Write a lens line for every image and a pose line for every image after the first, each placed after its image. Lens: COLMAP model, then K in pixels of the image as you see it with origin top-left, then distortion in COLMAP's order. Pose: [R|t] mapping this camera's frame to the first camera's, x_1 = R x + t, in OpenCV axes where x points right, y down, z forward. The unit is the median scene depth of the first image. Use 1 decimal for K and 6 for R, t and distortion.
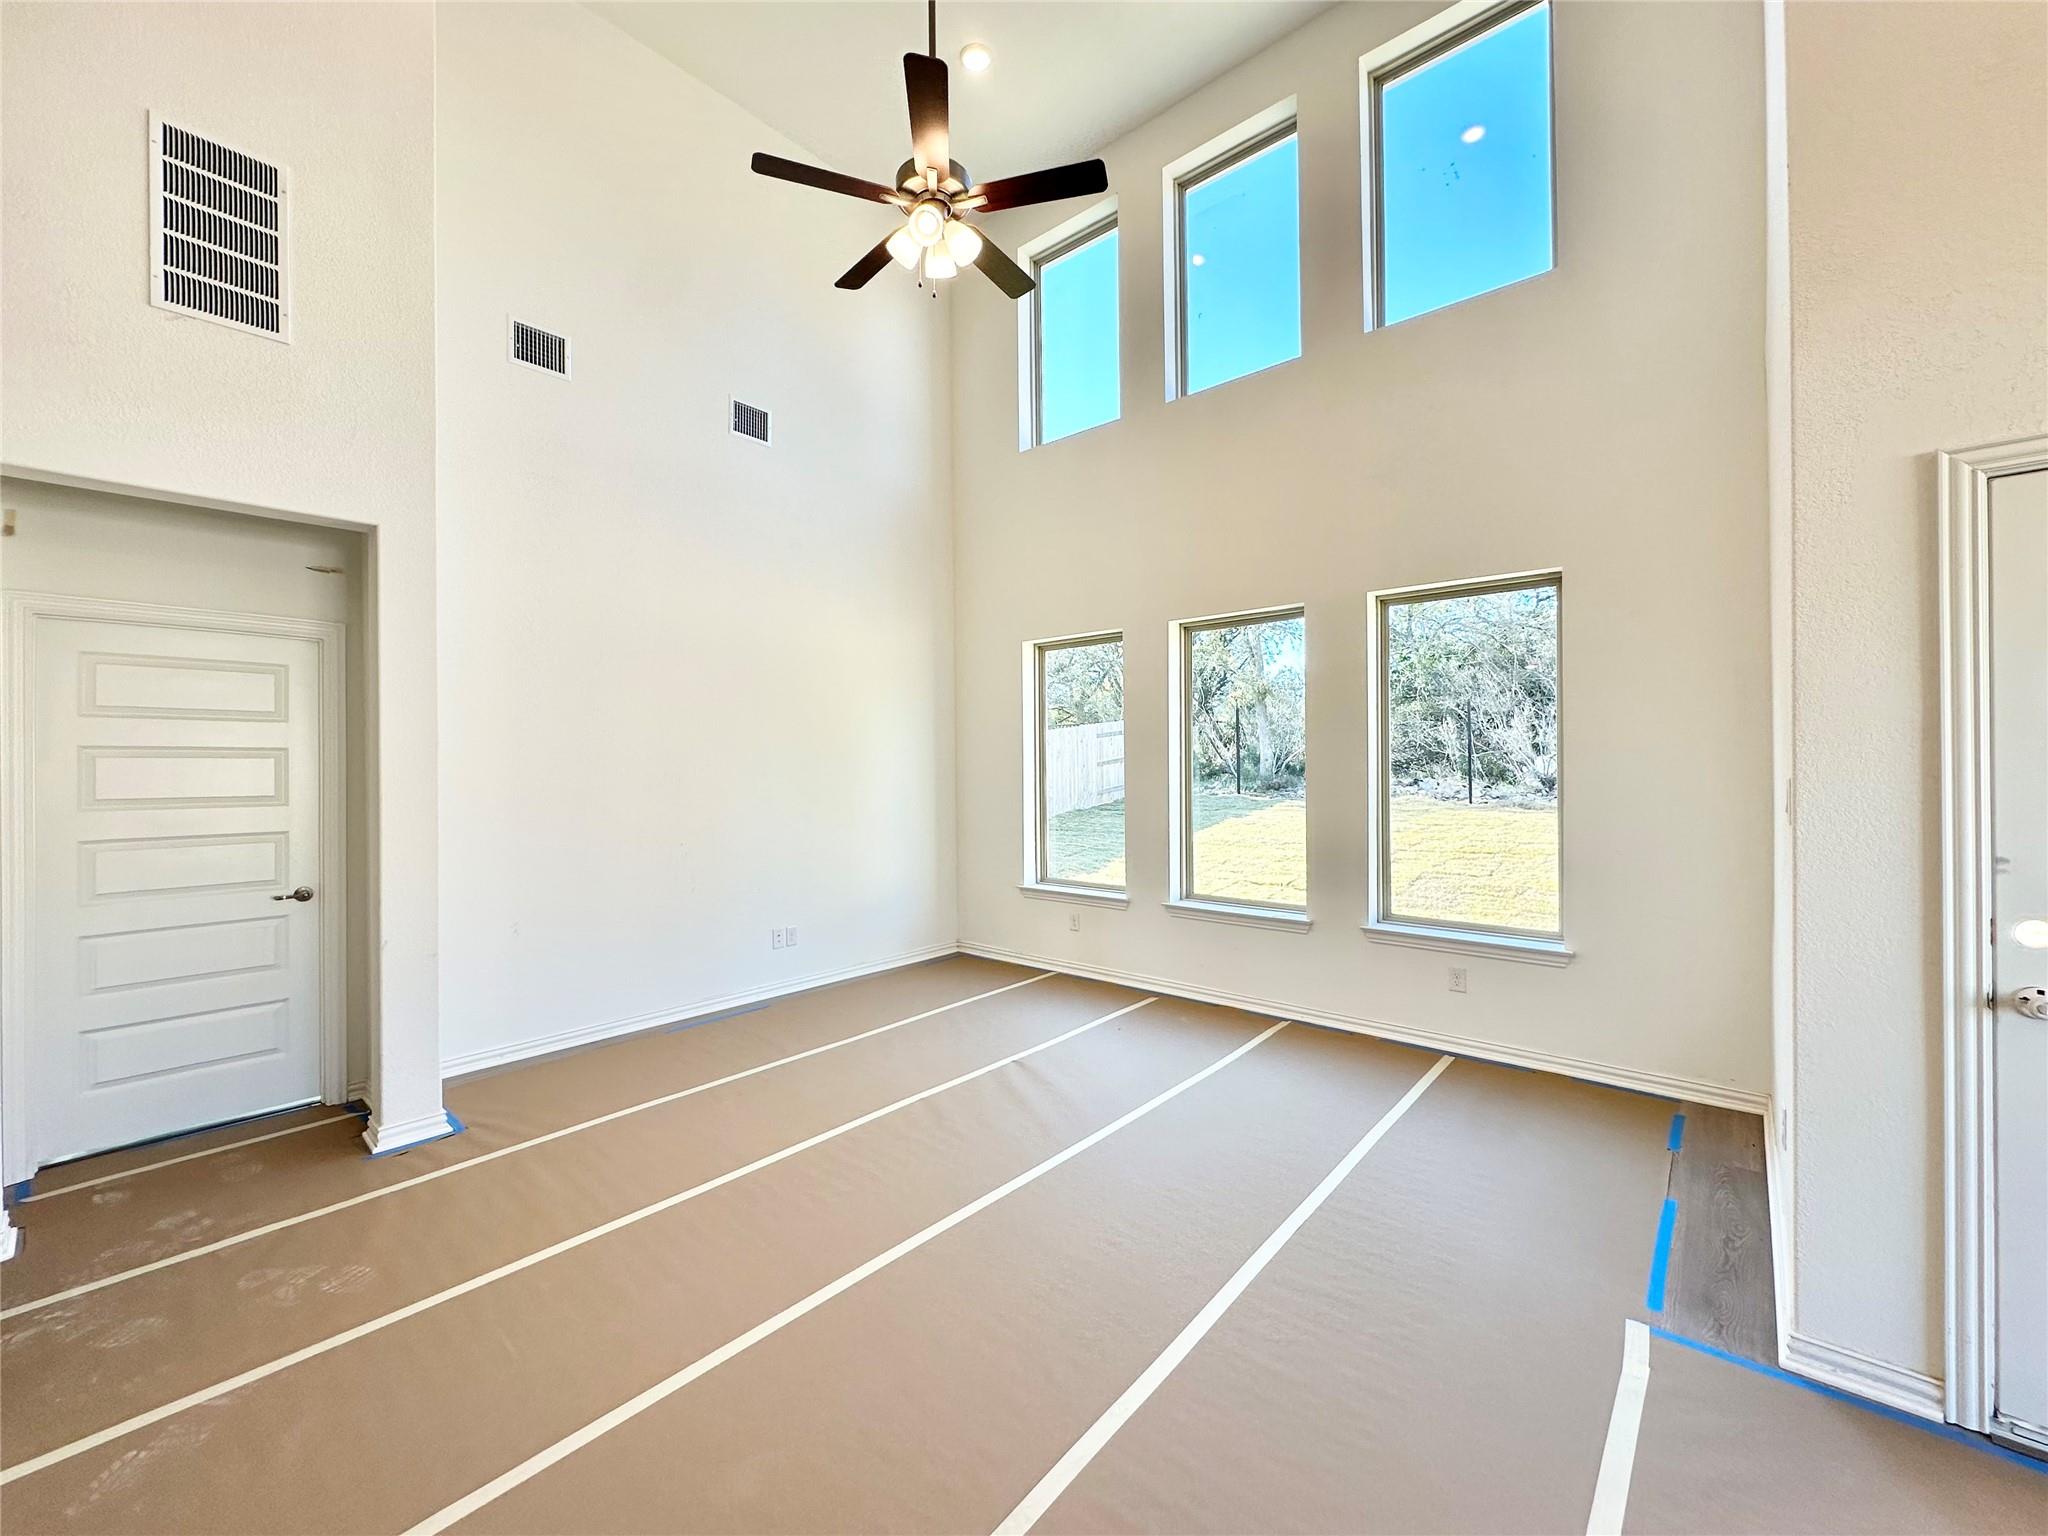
lens RADIAL K [[815.8, 0, 1016.6], [0, 815.8, 764.0], [0, 0, 1]] dist [-0.000249, 0.000258]
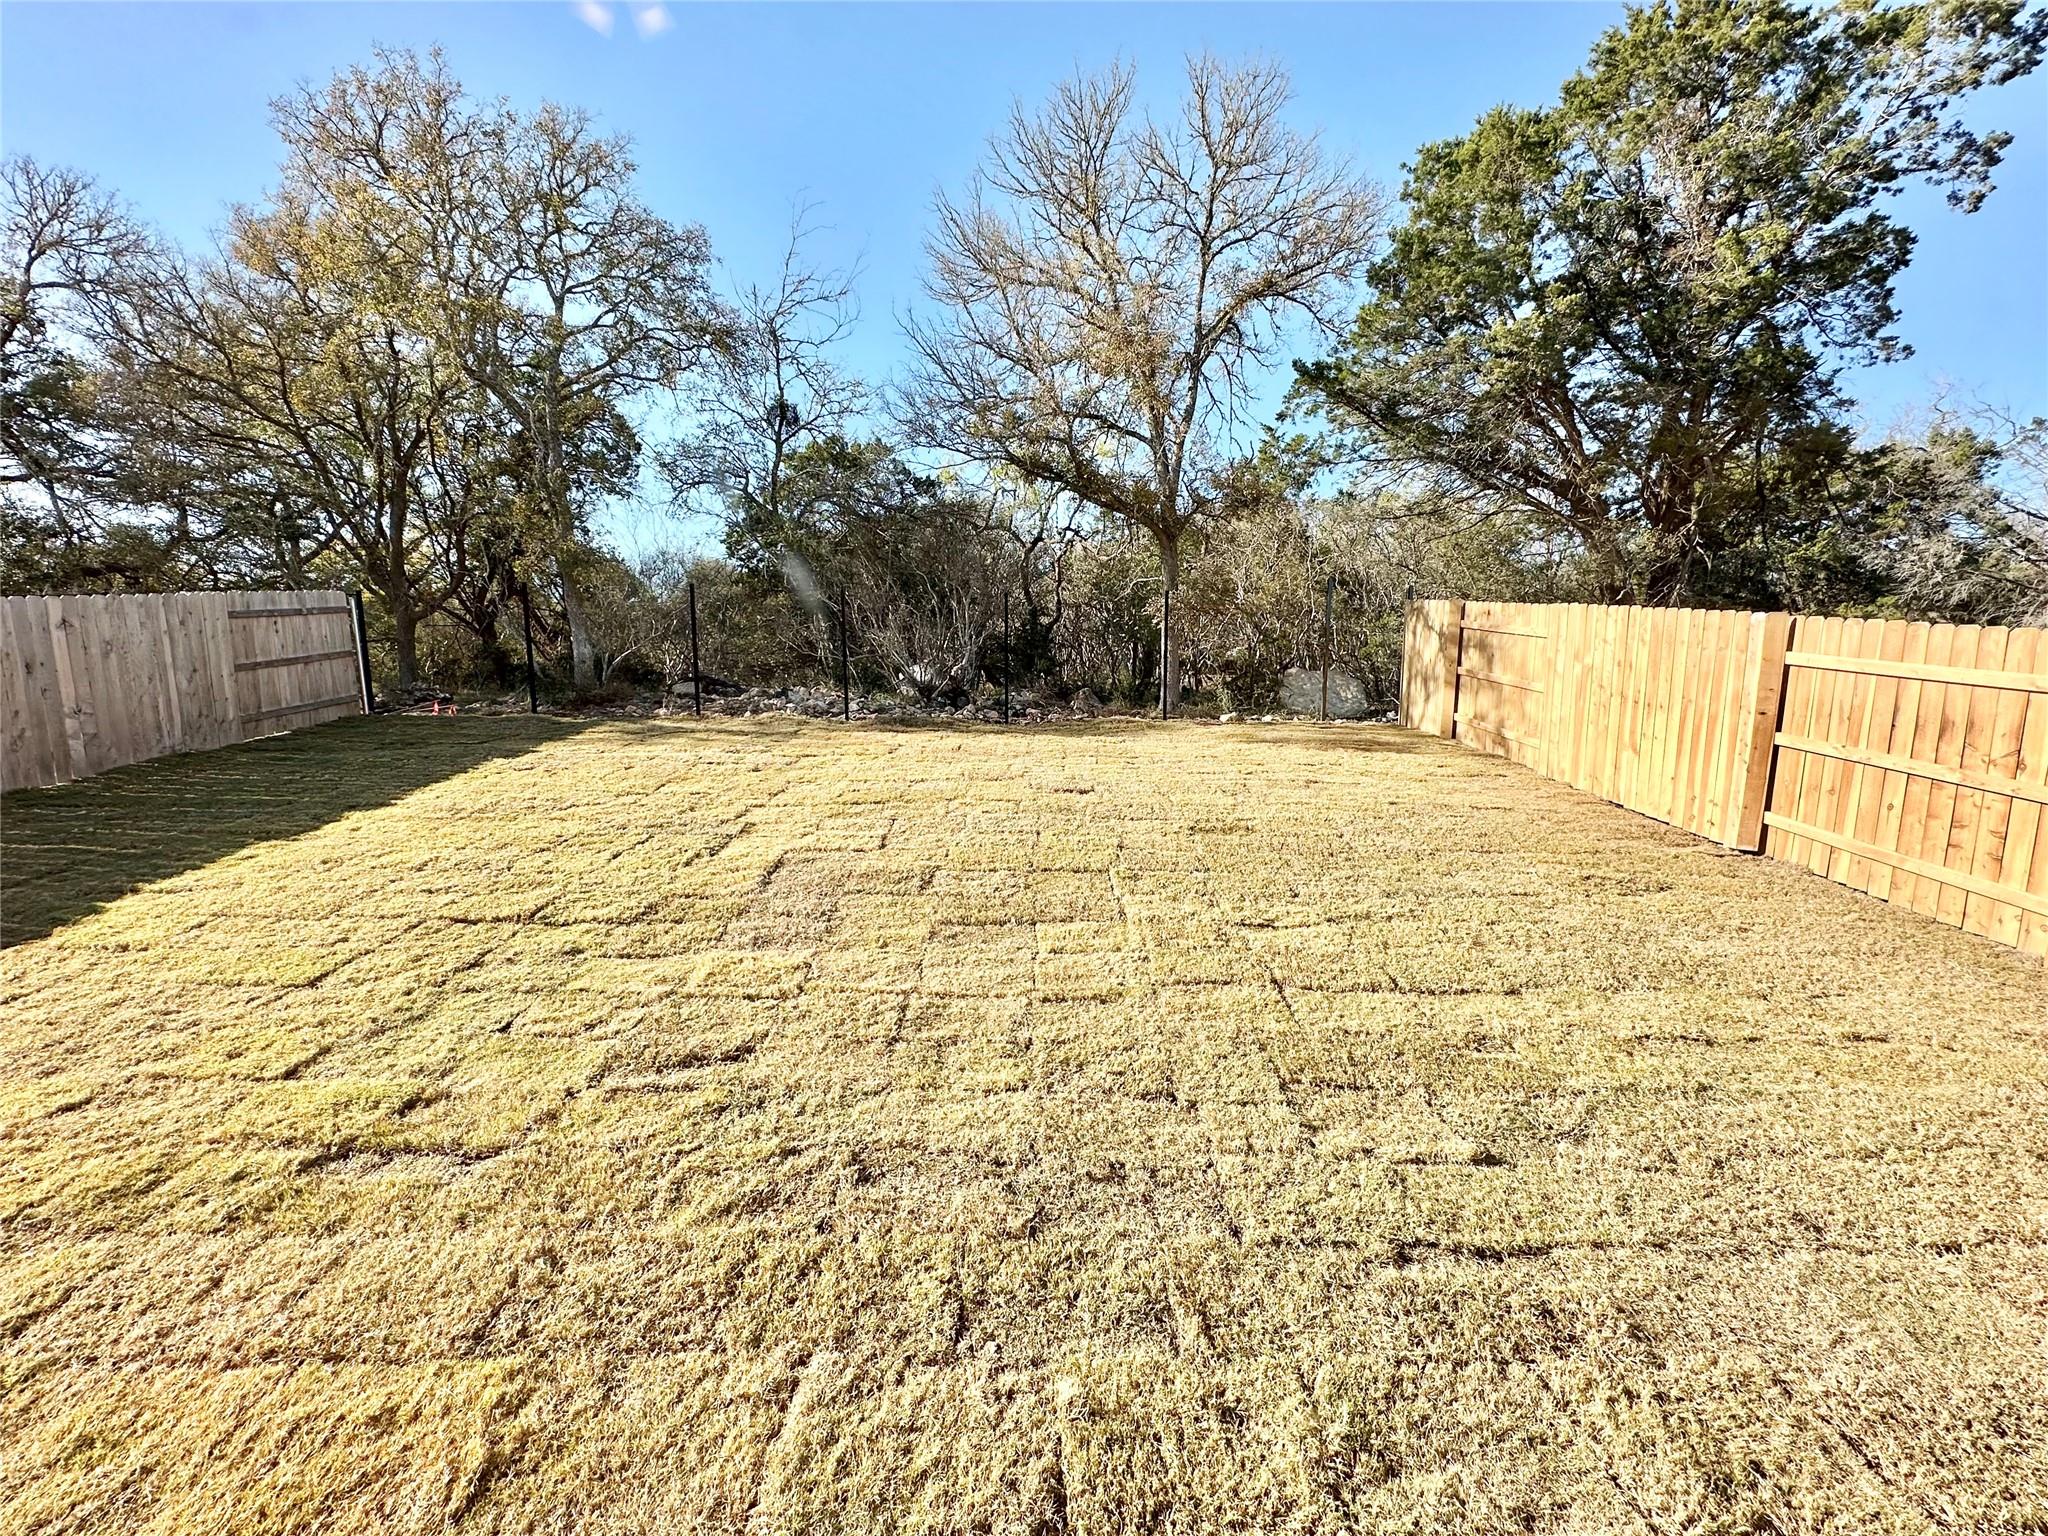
lens RADIAL K [[815.8, 0, 1021.0], [0, 815.8, 770.1], [0, 0, 1]] dist [-0.000249, 0.000258]
pose [[0.749416, -0.079876, 0.657263, 0.135835], [-0.005043, 0.991979, 0.126304, -0.003710], [-0.662080, -0.097969, 0.743002, 0.252926]]
